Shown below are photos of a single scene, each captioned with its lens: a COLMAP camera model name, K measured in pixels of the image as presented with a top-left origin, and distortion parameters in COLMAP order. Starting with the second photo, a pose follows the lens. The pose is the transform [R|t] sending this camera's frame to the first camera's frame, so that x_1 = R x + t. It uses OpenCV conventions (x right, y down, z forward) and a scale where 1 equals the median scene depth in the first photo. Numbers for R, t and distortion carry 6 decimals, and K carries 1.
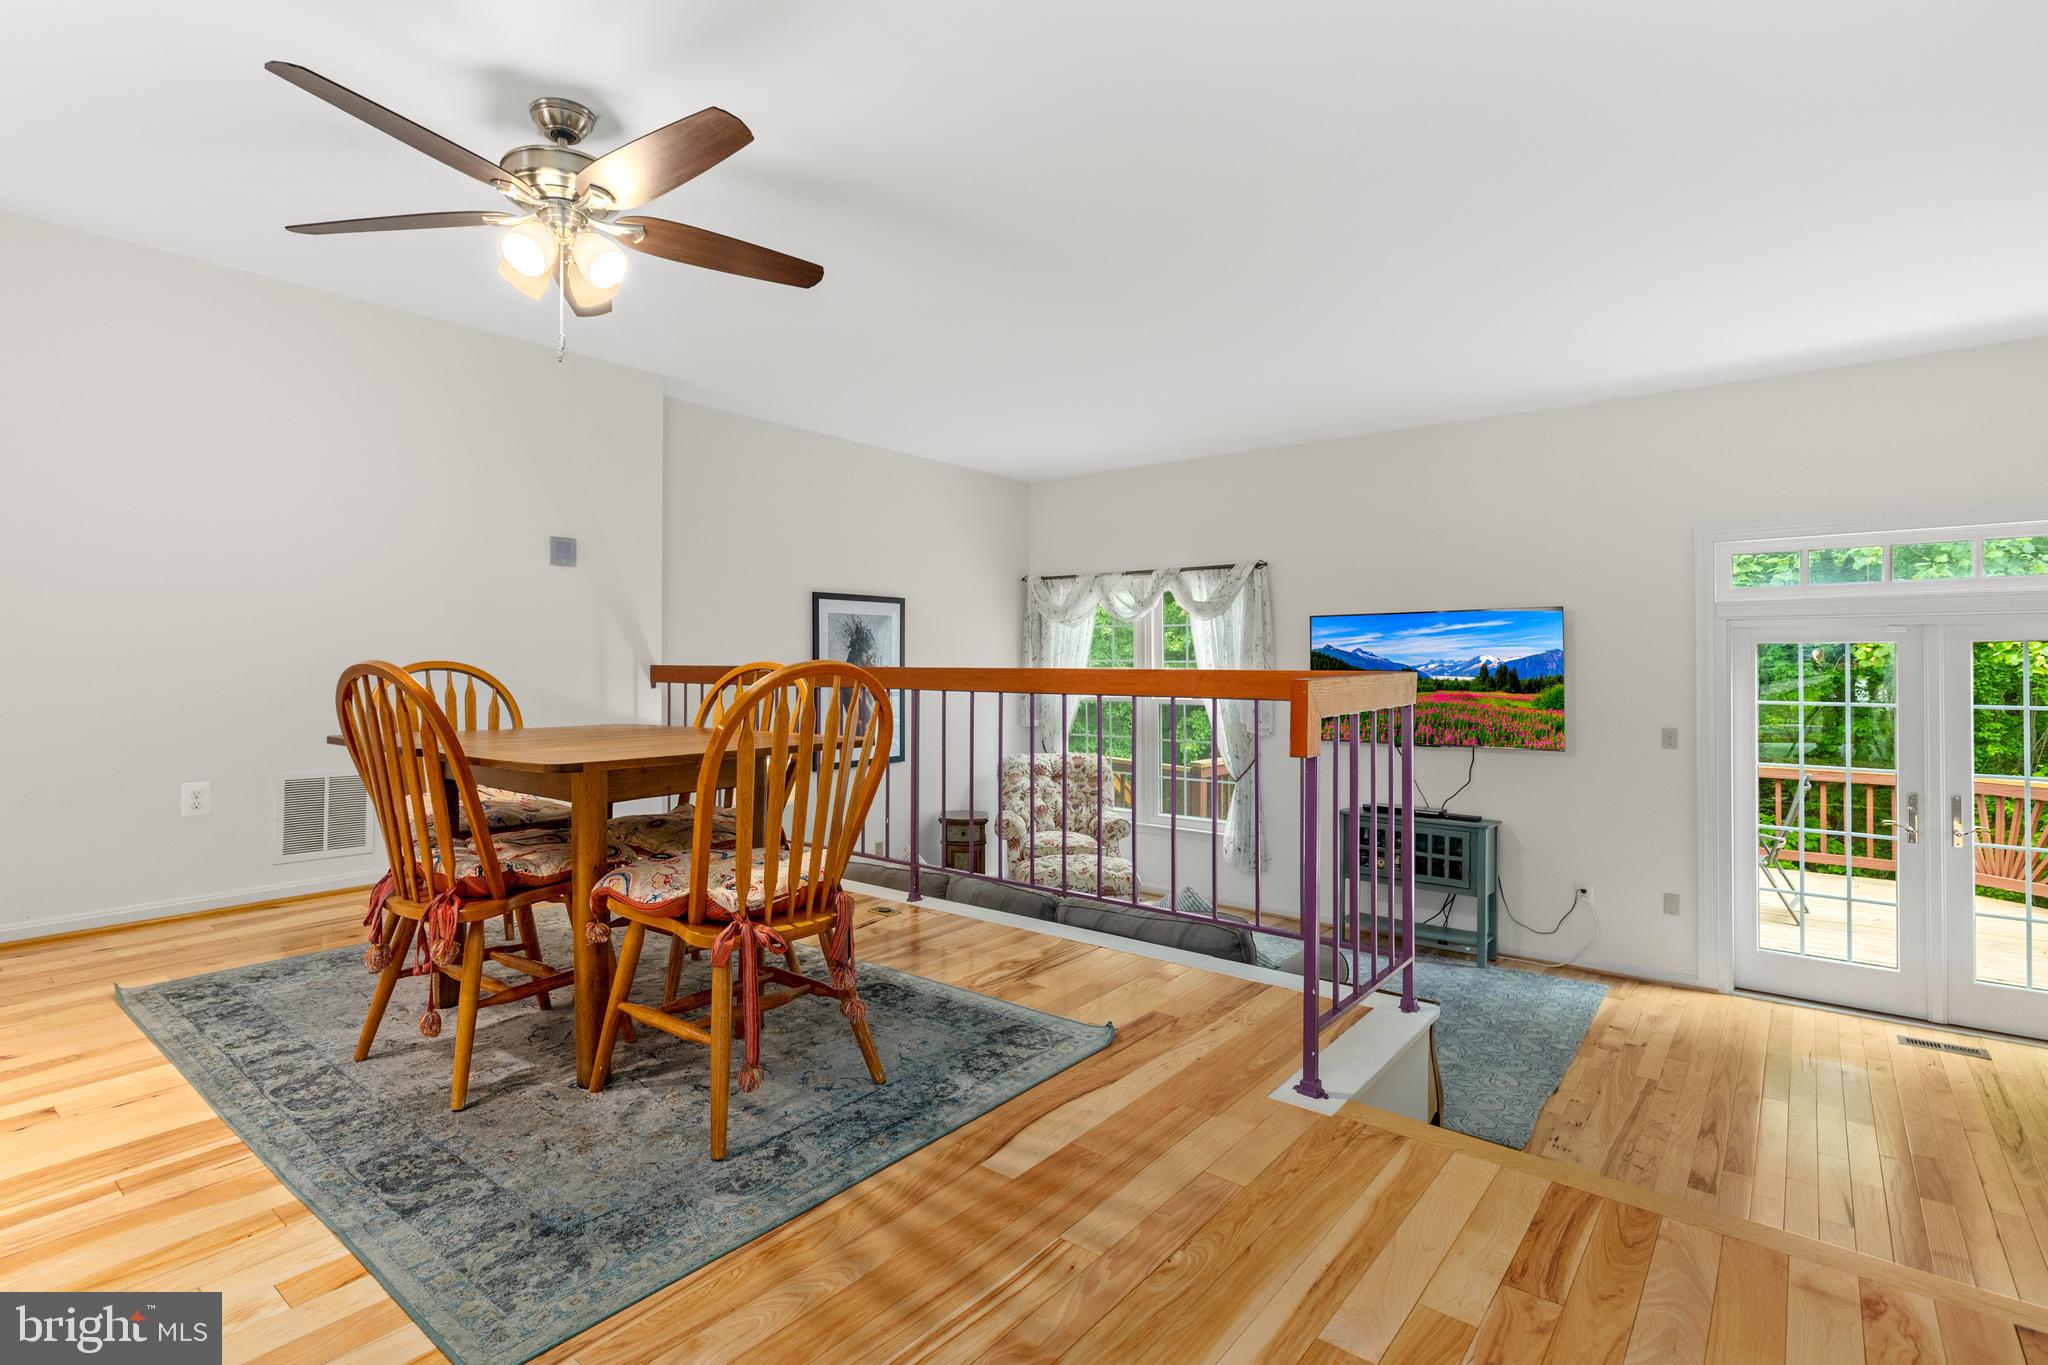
lens RADIAL K [[986.6, 0, 1012.6], [0, 986.6, 670.1], [0, 0, 1]] dist [-0.001806, -0.000279]
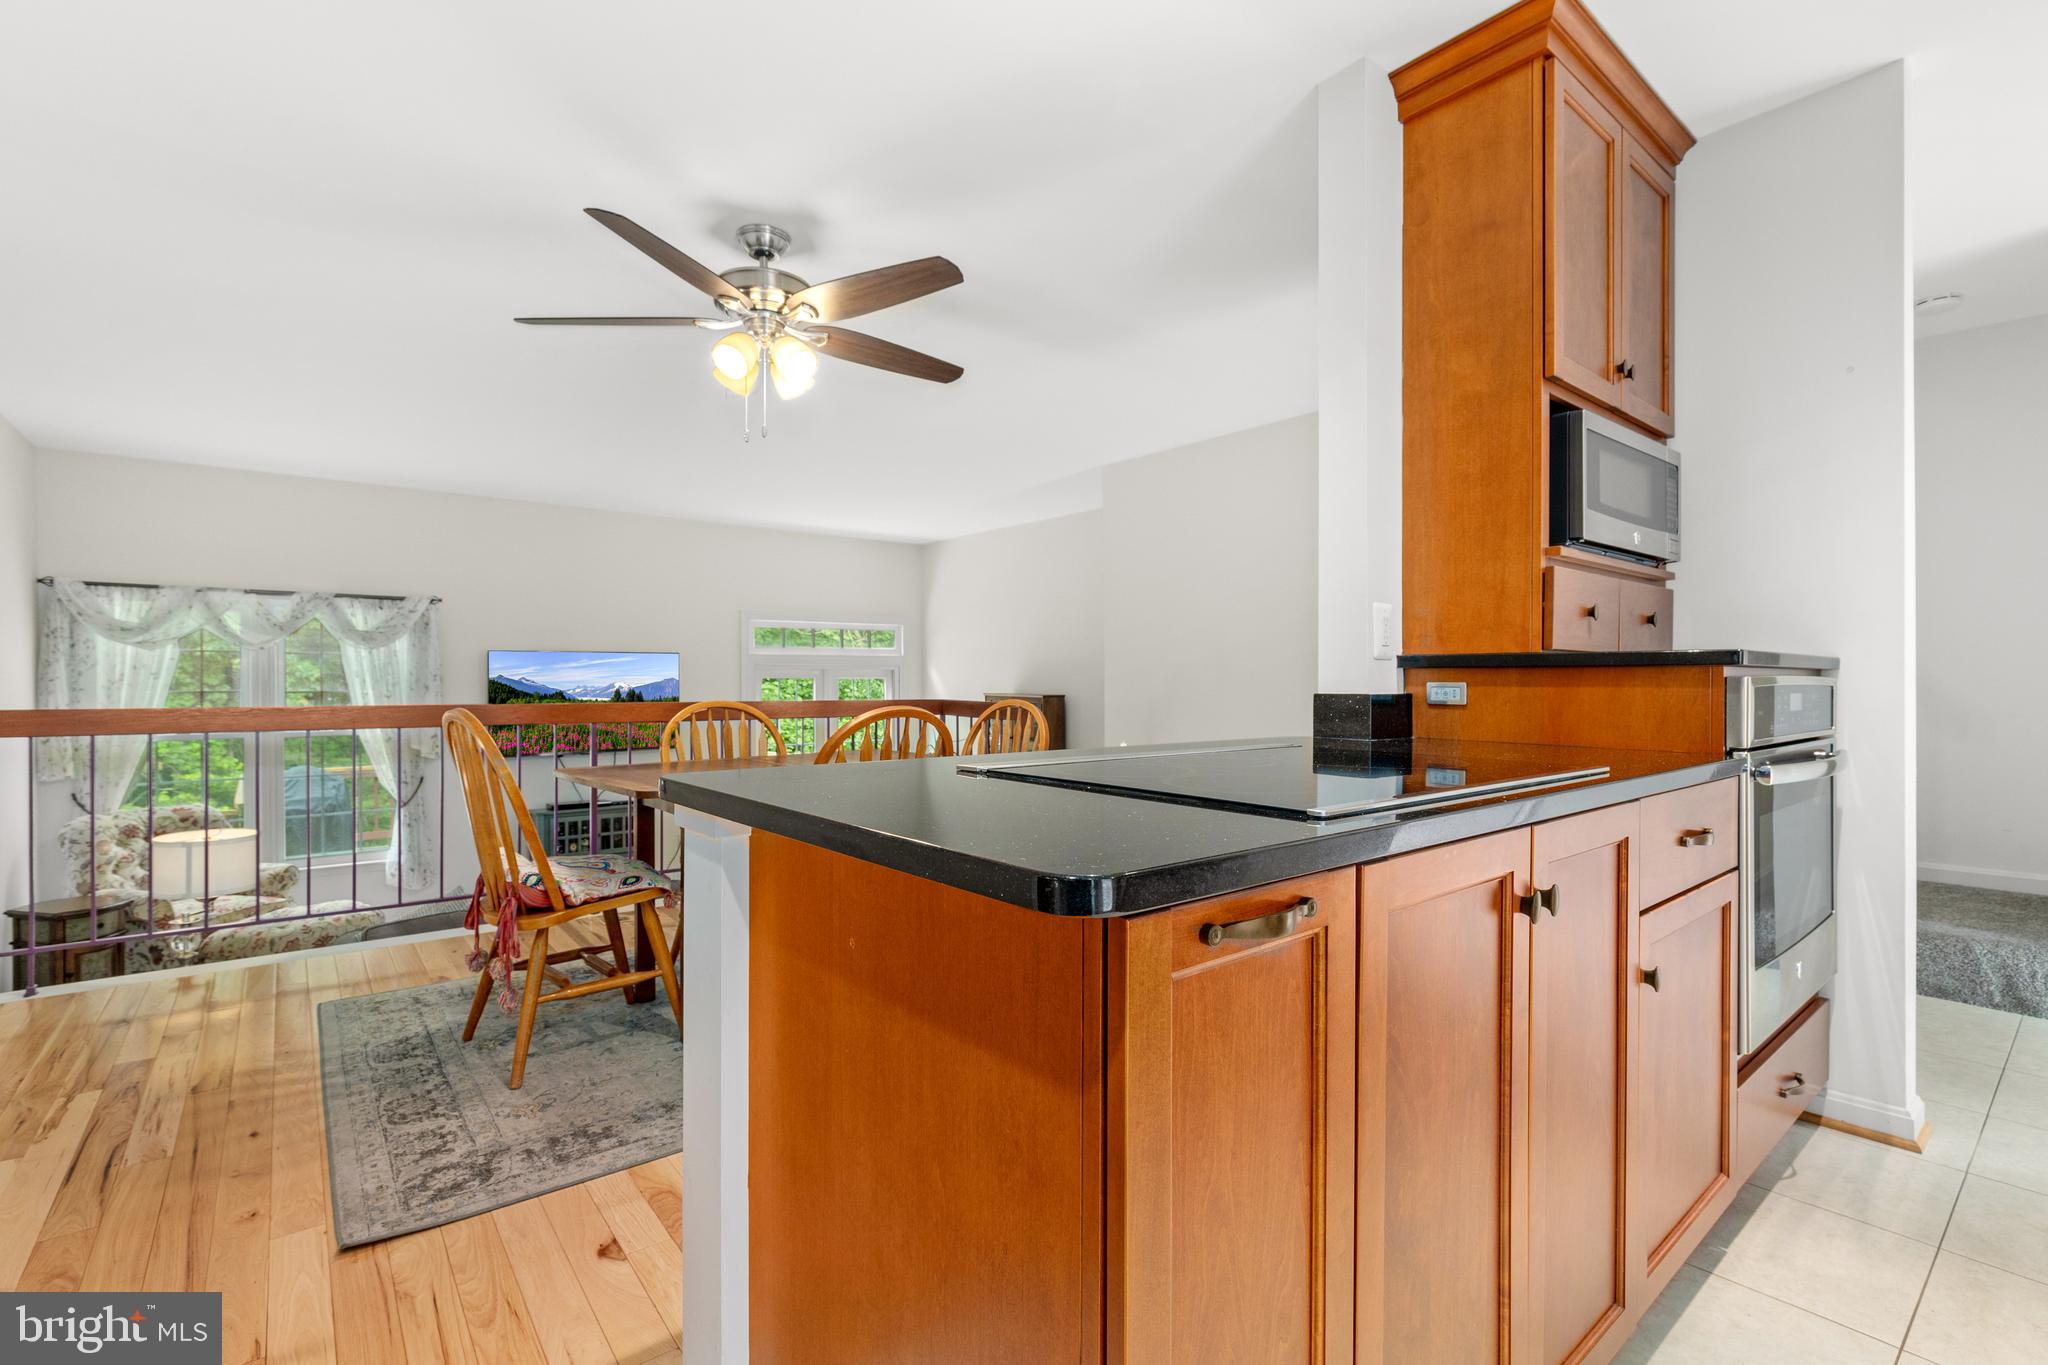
lens RADIAL K [[913.6, 0, 1012.6], [0, 913.6, 675.6], [0, 0, 1]] dist [0.000095, 0.000005]
pose [[0.194390, -0.004768, 0.980913, -0.579212], [0.010895, 0.999937, 0.002701, -0.019476], [-0.980864, 0.010162, 0.194429, 0.186834]]
